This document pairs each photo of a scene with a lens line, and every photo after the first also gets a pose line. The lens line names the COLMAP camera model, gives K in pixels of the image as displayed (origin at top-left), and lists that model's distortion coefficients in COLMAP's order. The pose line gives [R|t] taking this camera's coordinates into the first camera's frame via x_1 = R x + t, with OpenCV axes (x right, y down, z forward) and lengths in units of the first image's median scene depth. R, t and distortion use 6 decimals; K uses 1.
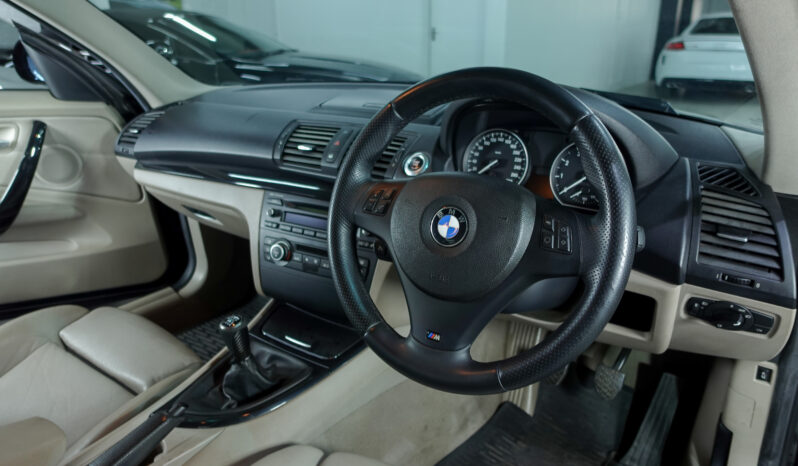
lens RADIAL K [[546.9, 0, 393.1], [0, 546.9, 238.7], [0, 0, 1]] dist [-0.006920, -0.002793]
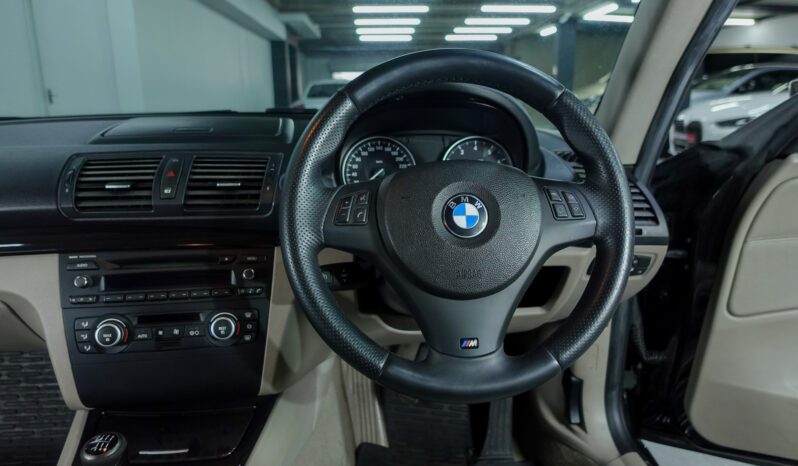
lens RADIAL K [[546.9, 0, 396.3], [0, 546.9, 229.9], [0, 0, 1]] dist [-0.006920, -0.002793]
pose [[0.783030, -0.143890, 0.605111, -0.365254], [0.222426, 0.973318, -0.056379, 0.017353], [-0.580854, 0.178739, 0.794142, 0.243007]]
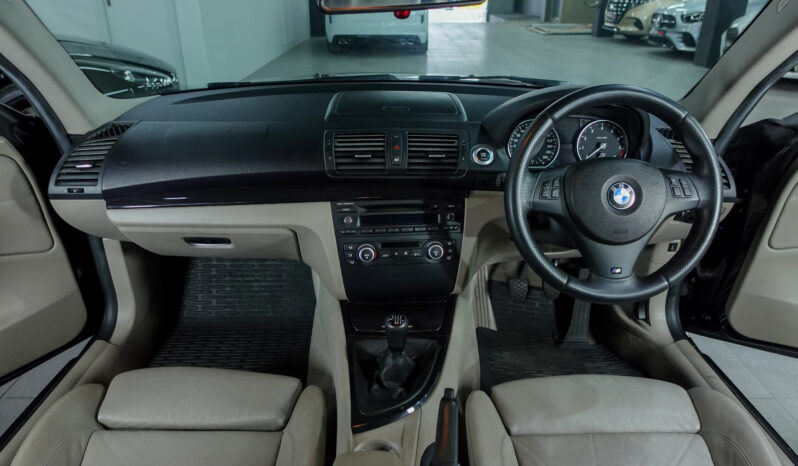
lens RADIAL K [[546.9, 0, 397.6], [0, 546.9, 229.8], [0, 0, 1]] dist [-0.006920, -0.002793]
pose [[0.810276, -0.231562, 0.538361, -0.825978], [0.199693, 0.972746, 0.117847, -0.155903], [-0.550977, 0.012018, 0.834434, 0.066697]]
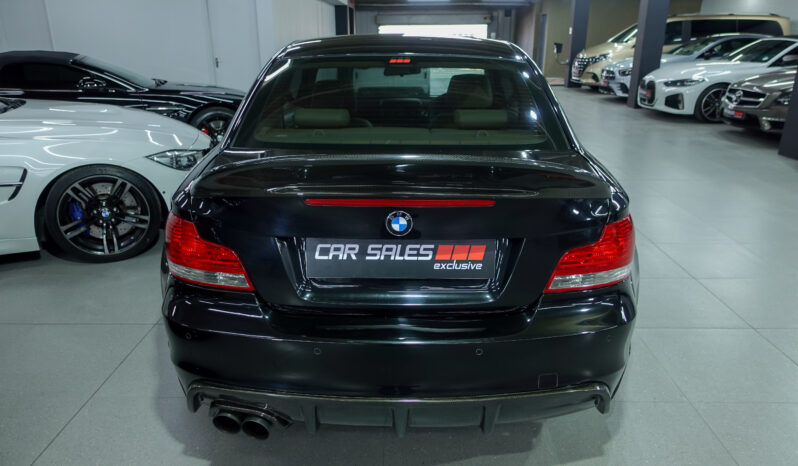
lens RADIAL K [[546.9, 0, 393.2], [0, 546.9, 236.1], [0, 0, 1]] dist [-0.006920, -0.002793]
pose [[0.822986, -0.187049, 0.536383, -2.801310], [0.200459, 0.979116, 0.033871, 0.638532], [-0.531517, 0.079647, 0.843295, -2.510894]]
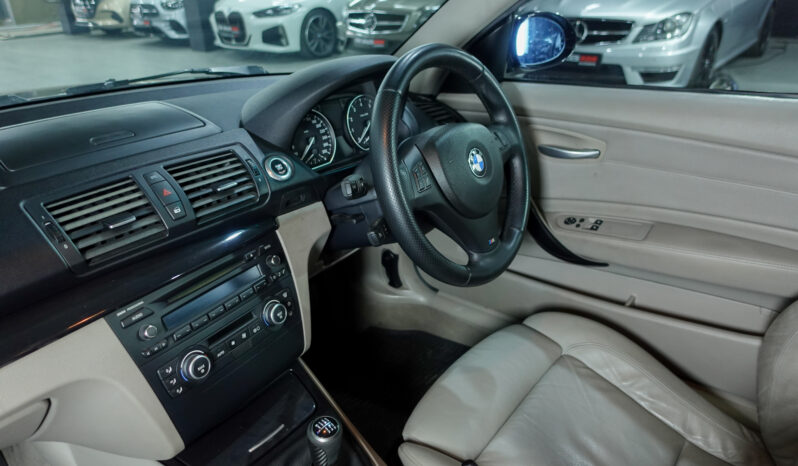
lens RADIAL K [[546.9, 0, 392.3], [0, 546.9, 232.8], [0, 0, 1]] dist [-0.006920, -0.002793]
pose [[0.072398, -0.426088, 0.901780, -0.826578], [0.374647, 0.849559, 0.371335, -0.313517], [-0.924337, 0.310965, 0.221139, 0.646421]]
